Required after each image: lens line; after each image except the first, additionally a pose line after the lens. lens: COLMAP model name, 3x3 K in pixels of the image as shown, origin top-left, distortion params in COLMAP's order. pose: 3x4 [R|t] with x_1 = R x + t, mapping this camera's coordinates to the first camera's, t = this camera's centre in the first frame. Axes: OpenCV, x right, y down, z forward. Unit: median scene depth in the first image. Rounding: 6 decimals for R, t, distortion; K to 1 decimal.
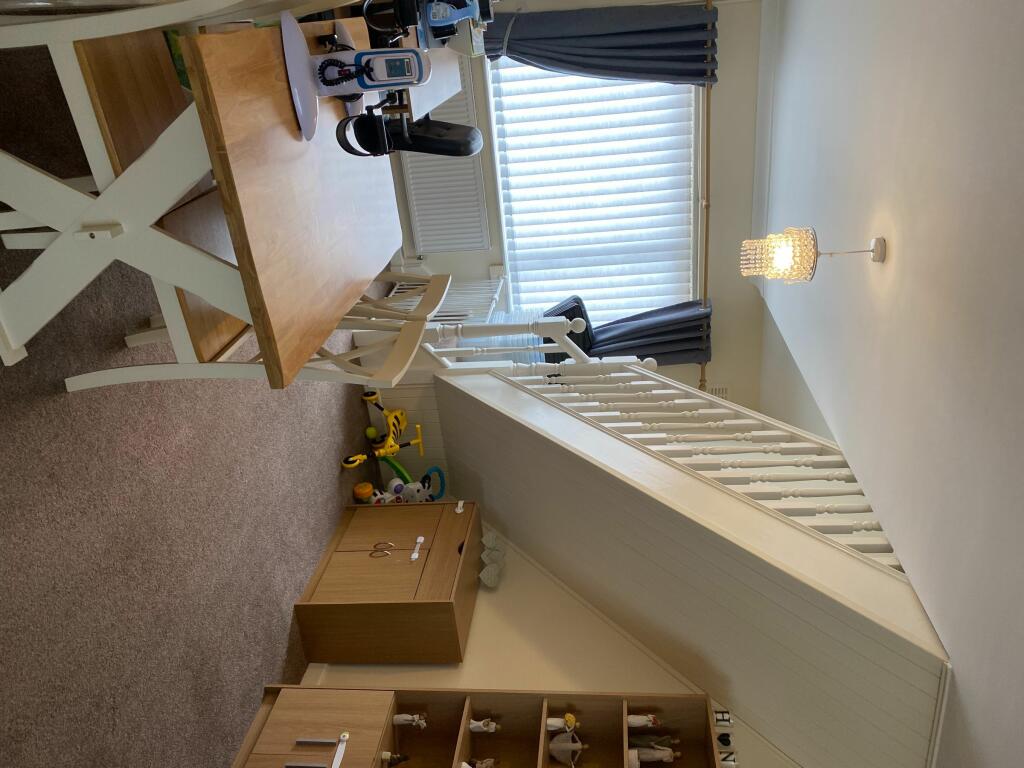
lens RADIAL K [[769.9, 0, 521.9], [0, 769.9, 384.3], [0, 0, 1]] dist [0.058135, -0.089623]
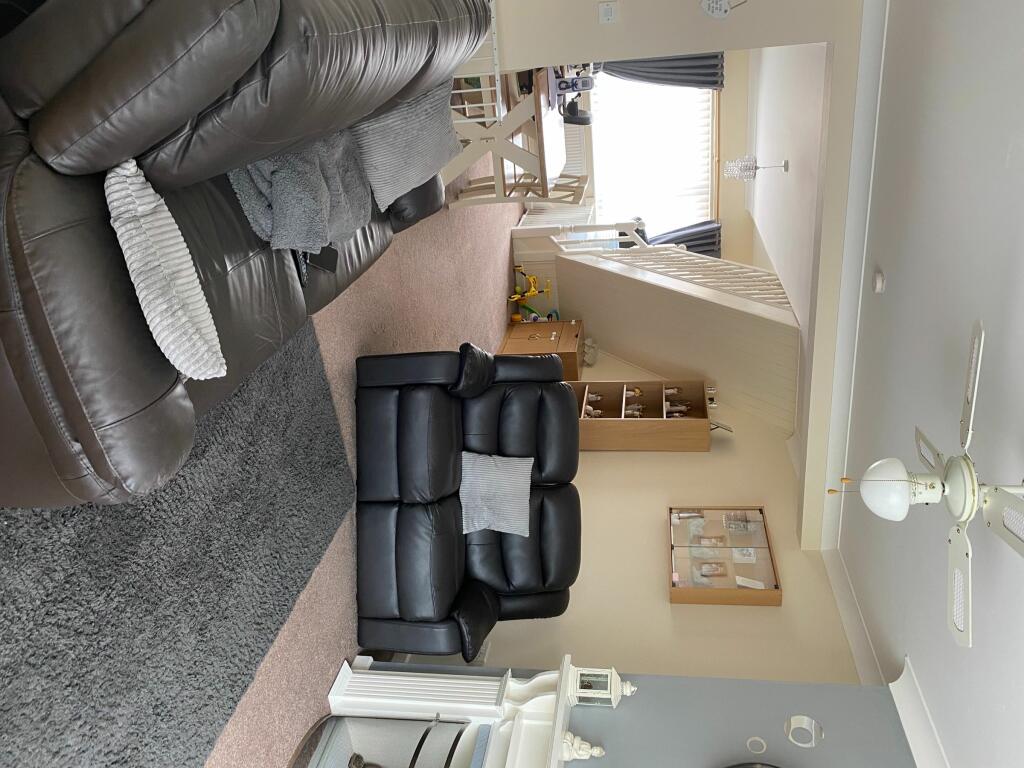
lens RADIAL K [[808.6, 0, 524.7], [0, 808.6, 382.9], [0, 0, 1]] dist [0.020790, -0.016834]
pose [[0.998886, 0.022149, -0.041664, -0.105397], [-0.022794, 0.999627, -0.015070, 0.311473], [0.041315, 0.016003, 0.999018, -0.829707]]
